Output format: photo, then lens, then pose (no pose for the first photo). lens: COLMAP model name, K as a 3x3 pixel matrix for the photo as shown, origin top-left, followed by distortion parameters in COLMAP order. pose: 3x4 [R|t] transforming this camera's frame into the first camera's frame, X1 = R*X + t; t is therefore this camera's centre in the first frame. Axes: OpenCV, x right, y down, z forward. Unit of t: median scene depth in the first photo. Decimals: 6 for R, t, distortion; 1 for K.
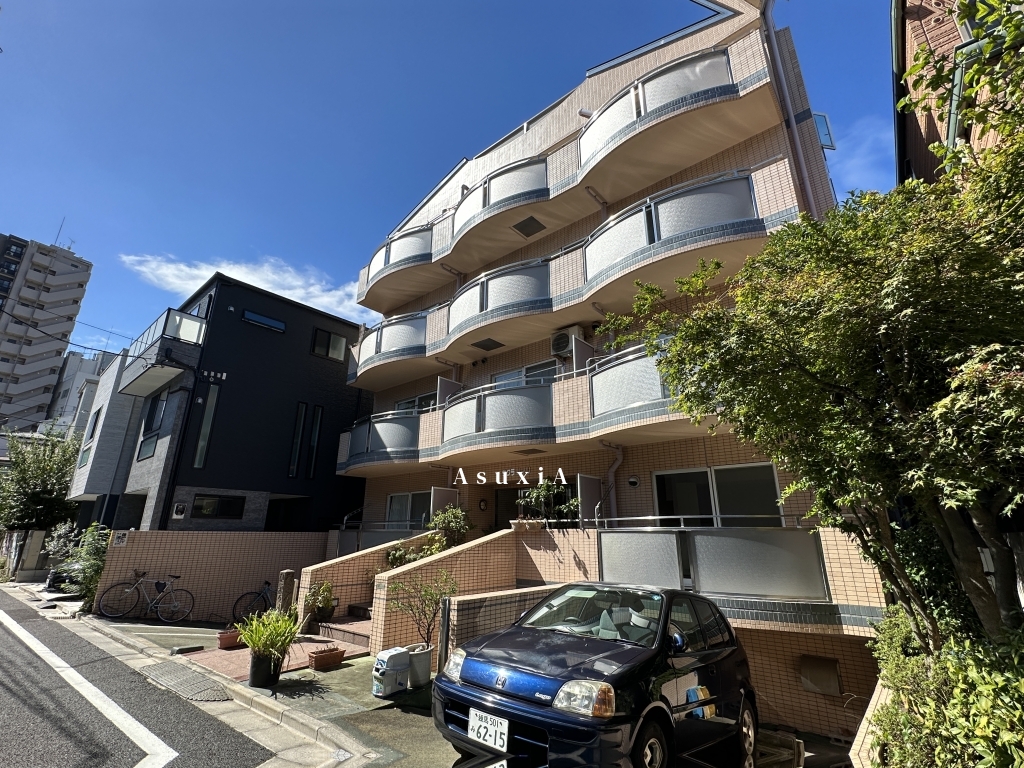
lens RADIAL K [[471.5, 0, 512.0], [0, 471.5, 384.0], [0, 0, 1]] dist [0.000091, -0.000057]
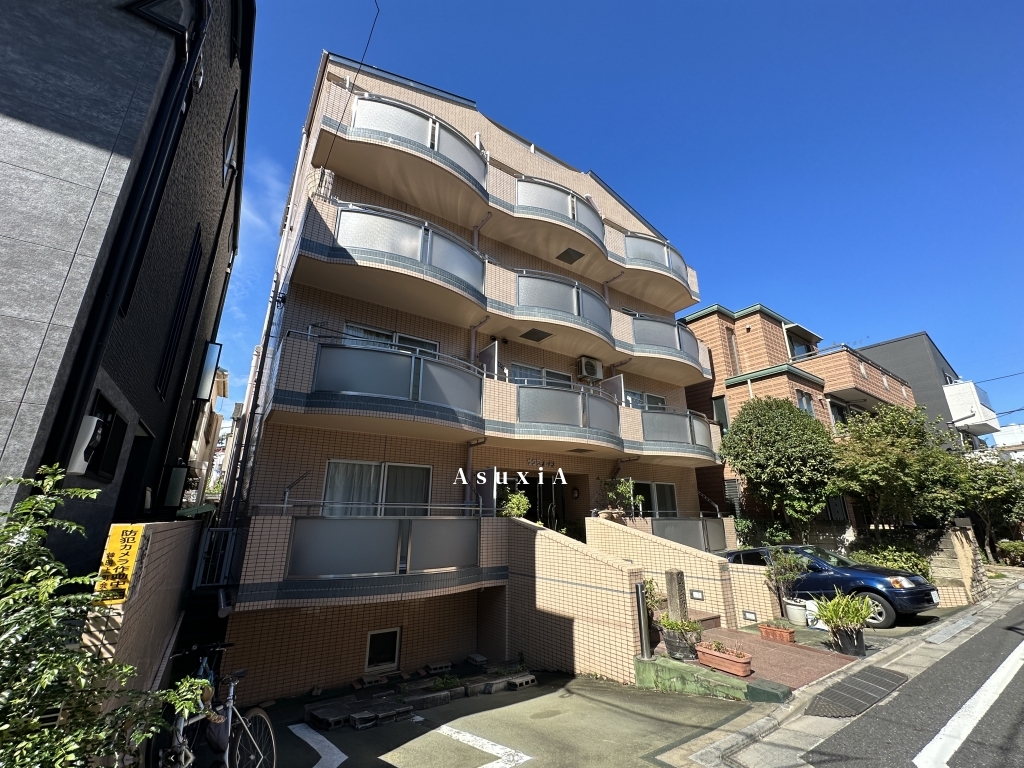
lens RADIAL K [[423.8, 0, 512.0], [0, 423.8, 384.0], [0, 0, 1]] dist [-0.002136, 0.000147]
pose [[0.270733, 0.287393, 0.918754, -0.845600], [-0.292624, 0.933803, -0.205872, 0.210971], [-0.917101, -0.213113, 0.336910, 0.691954]]
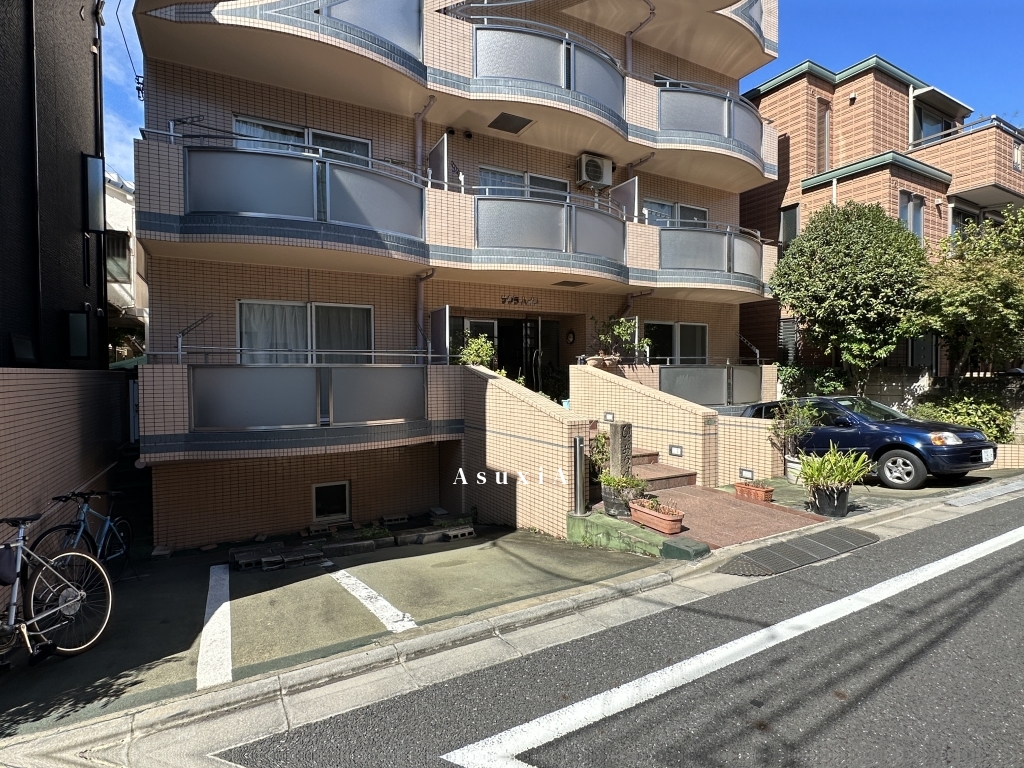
lens RADIAL K [[521.1, 0, 512.0], [0, 521.1, 384.0], [0, 0, 1]] dist [-0.002895, 0.000383]
pose [[0.363723, -0.028168, 0.931081, -0.784452], [-0.275376, 0.951616, 0.136364, 0.183670], [-0.889873, -0.305996, 0.338367, 0.579382]]
